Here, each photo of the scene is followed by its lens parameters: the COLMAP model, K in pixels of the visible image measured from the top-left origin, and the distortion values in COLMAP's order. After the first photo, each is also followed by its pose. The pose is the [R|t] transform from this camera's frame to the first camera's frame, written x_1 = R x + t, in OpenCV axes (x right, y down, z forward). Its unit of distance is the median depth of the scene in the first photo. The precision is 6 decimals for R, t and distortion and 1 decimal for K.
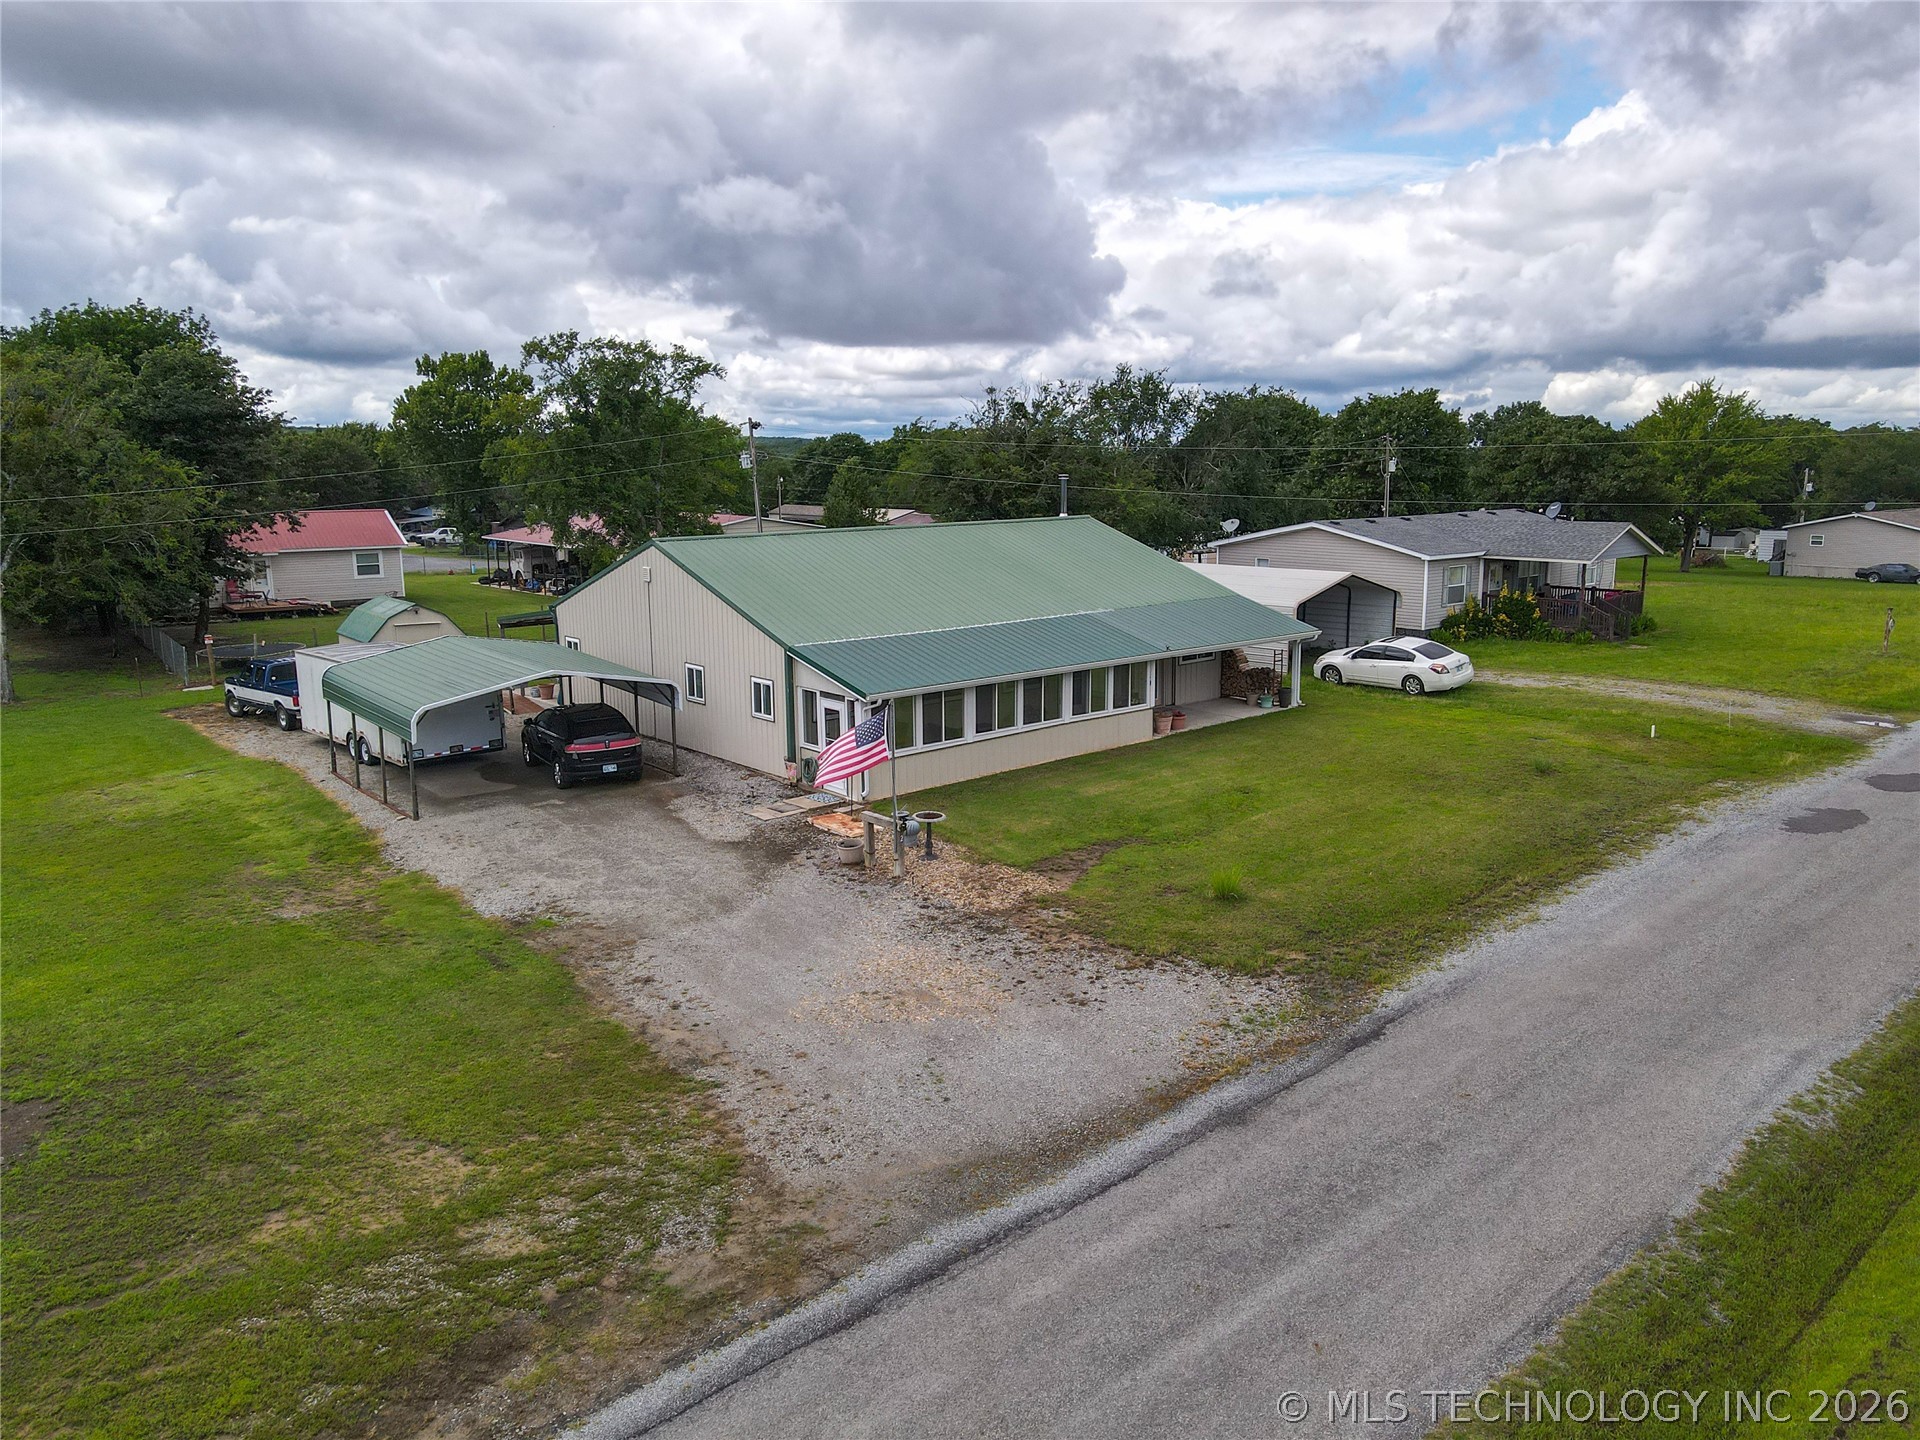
lens RADIAL K [[1415.6, 0, 969.9], [0, 1415.6, 711.8], [0, 0, 1]] dist [-0.000367, 0.002806]
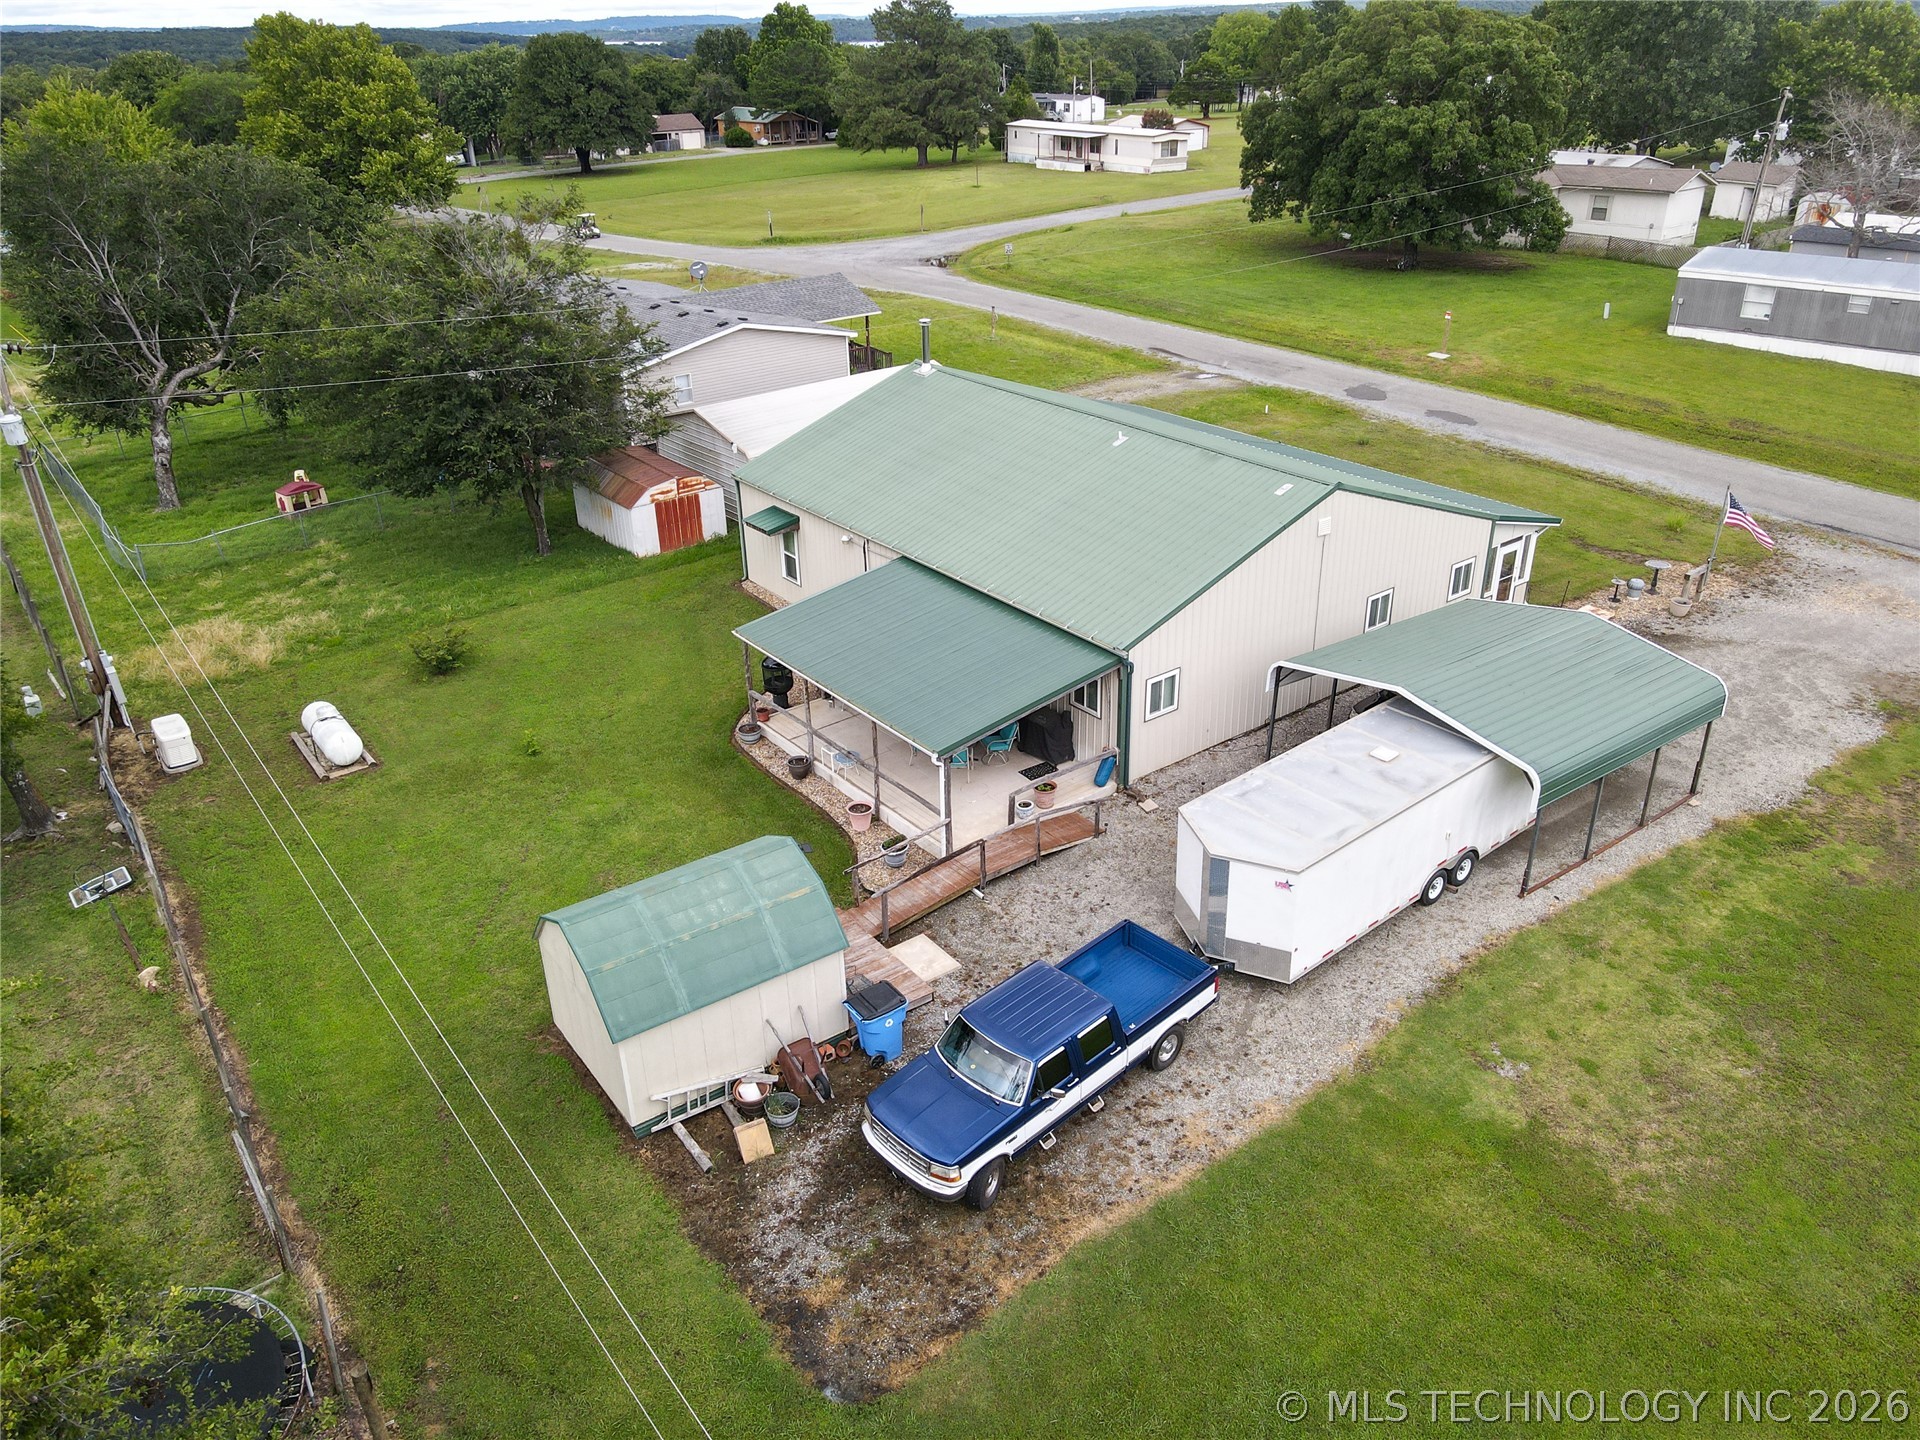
lens RADIAL K [[1408.0, 0, 966.7], [0, 1408.0, 715.5], [0, 0, 1]] dist [0.016837, 0.002505]
pose [[0.040620, -0.437024, 0.898532, -1.476071], [0.201175, 0.884435, 0.421073, -0.560137], [-0.978713, 0.163659, 0.123844, 1.598961]]
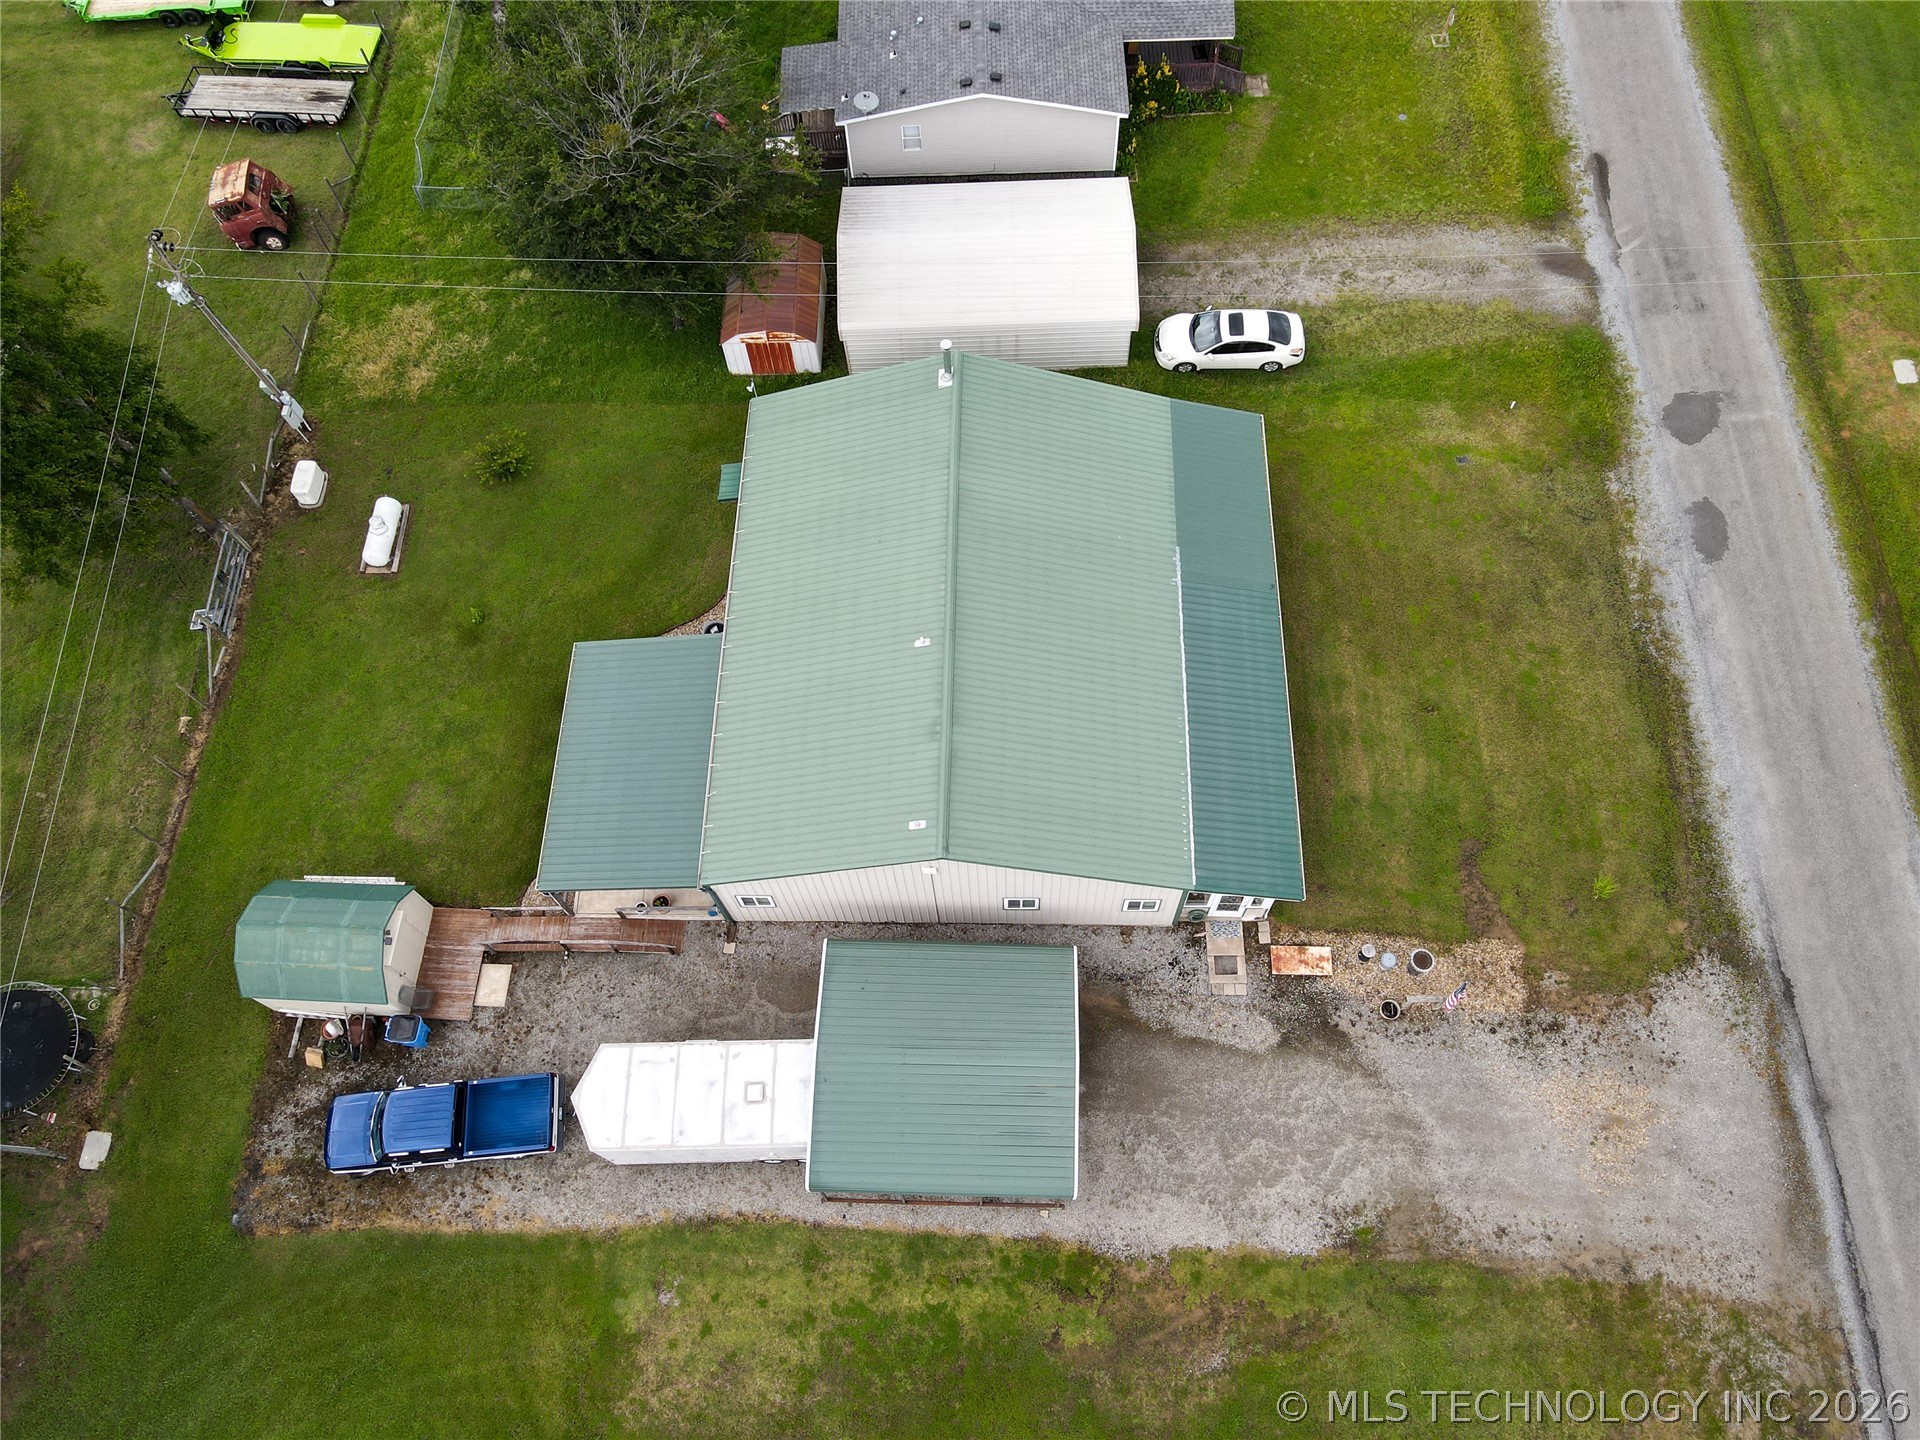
lens RADIAL K [[1408.0, 0, 966.7], [0, 1408.0, 715.5], [0, 0, 1]] dist [0.016837, 0.002505]
pose [[0.656879, -0.682192, 0.321130, -0.640585], [0.156837, 0.540212, 0.826785, -1.352159], [-0.737504, -0.492732, 0.461847, 0.837813]]
